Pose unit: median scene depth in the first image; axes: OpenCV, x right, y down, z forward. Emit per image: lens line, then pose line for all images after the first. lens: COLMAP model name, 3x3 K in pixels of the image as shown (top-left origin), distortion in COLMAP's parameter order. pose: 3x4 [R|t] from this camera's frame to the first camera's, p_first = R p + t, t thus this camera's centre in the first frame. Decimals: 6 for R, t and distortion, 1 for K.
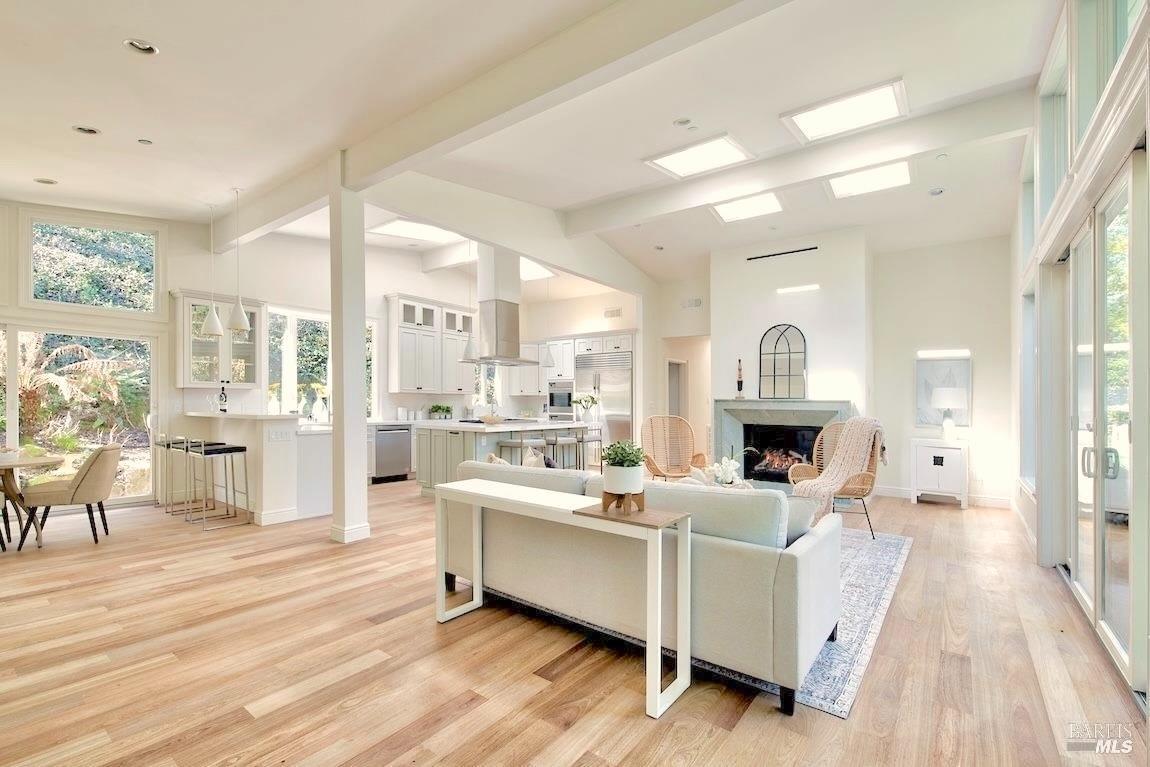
lens RADIAL K [[512.8, 0, 569.1], [0, 512.8, 402.7], [0, 0, 1]] dist [0.000437, -0.000215]
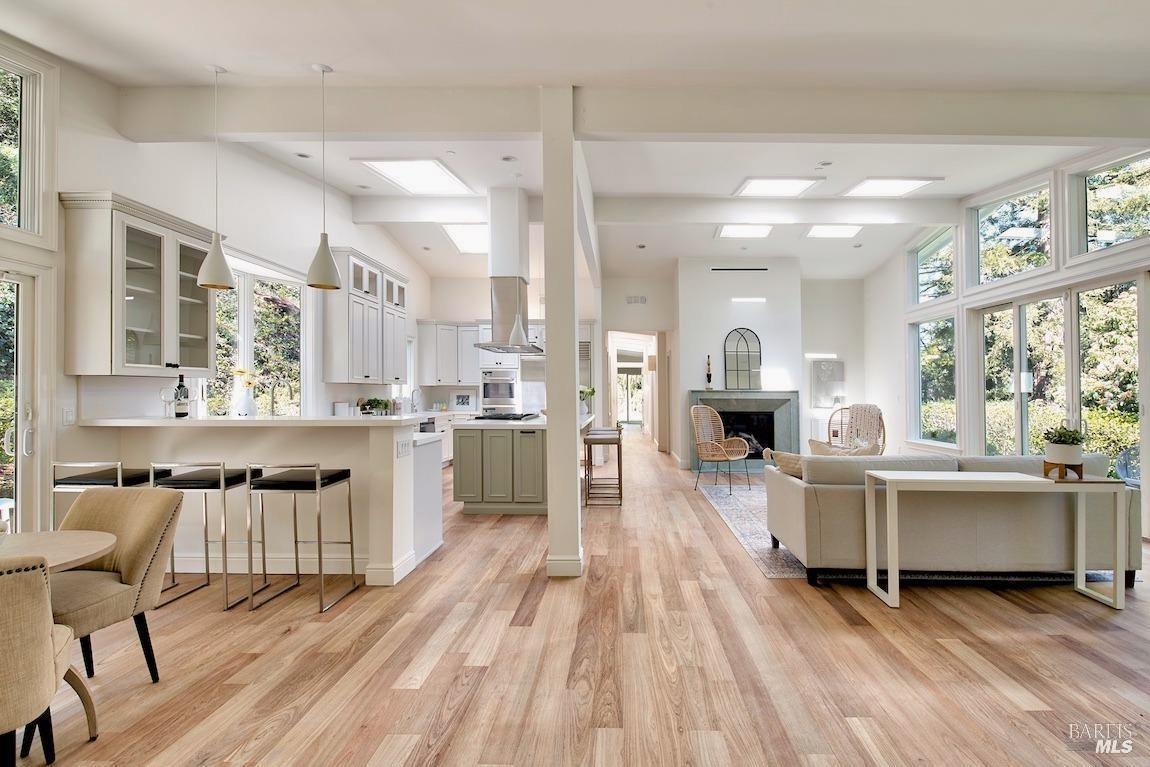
lens RADIAL K [[515.7, 0, 624.8], [0, 515.7, 391.2], [0, 0, 1]] dist [-0.015026, 0.000081]
pose [[0.794355, -0.006514, 0.607419, -0.449714], [0.004136, 0.999977, 0.005315, -0.009407], [-0.607440, -0.001710, 0.794364, 0.166716]]
